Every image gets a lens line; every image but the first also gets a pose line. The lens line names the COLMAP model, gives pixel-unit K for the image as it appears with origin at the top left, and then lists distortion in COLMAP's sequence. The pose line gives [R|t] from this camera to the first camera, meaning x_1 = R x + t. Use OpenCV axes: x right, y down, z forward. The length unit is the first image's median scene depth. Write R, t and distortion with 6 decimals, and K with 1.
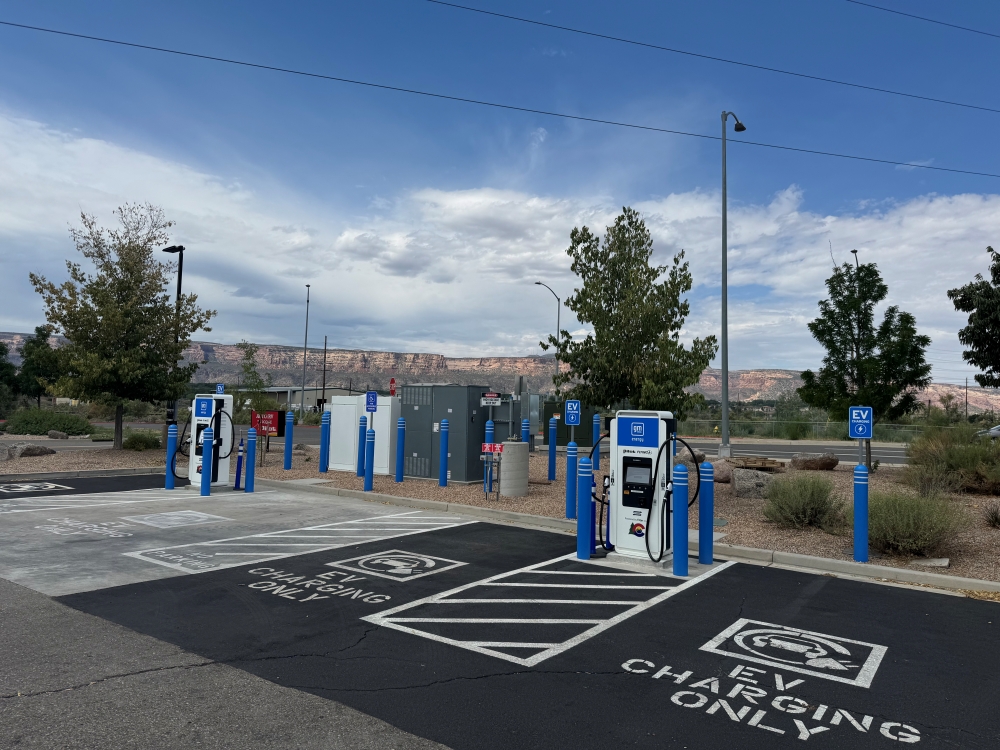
lens RADIAL K [[696.4, 0, 498.6], [0, 696.4, 376.0], [0, 0, 1]] dist [0.001816, -0.000291]
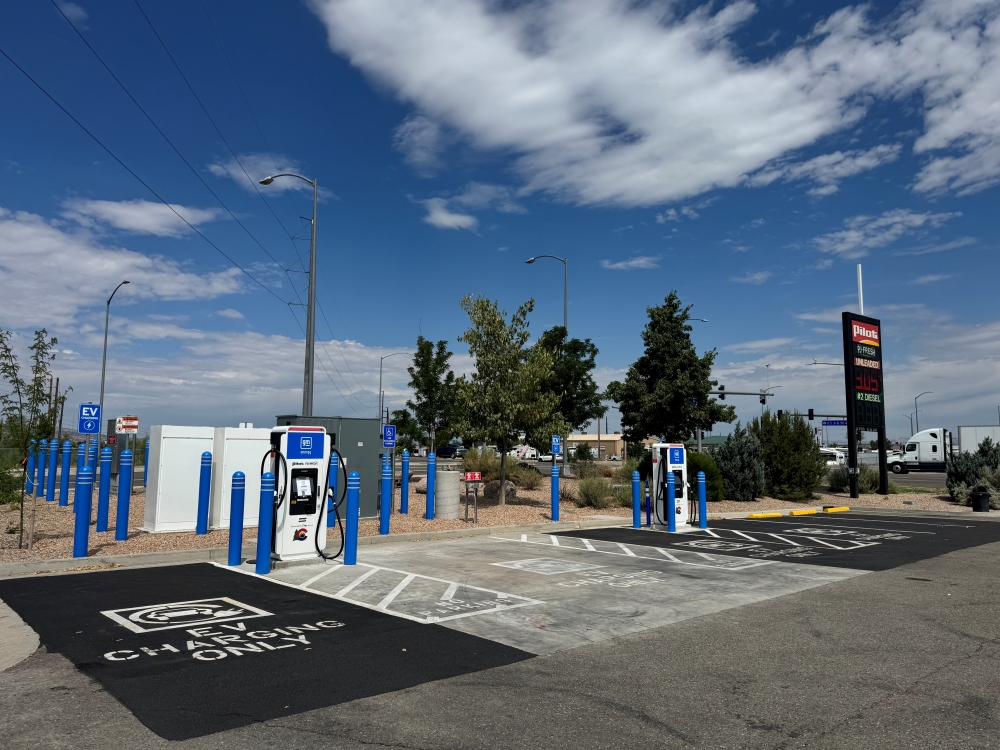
lens RADIAL K [[696.4, 0, 498.5], [0, 696.4, 372.6], [0, 0, 1]] dist [0.001816, -0.000291]
pose [[0.294975, 0.068230, 0.953066, -0.768768], [-0.082518, 0.995540, -0.045731, -0.009554], [-0.951935, -0.065155, 0.299290, 0.388859]]
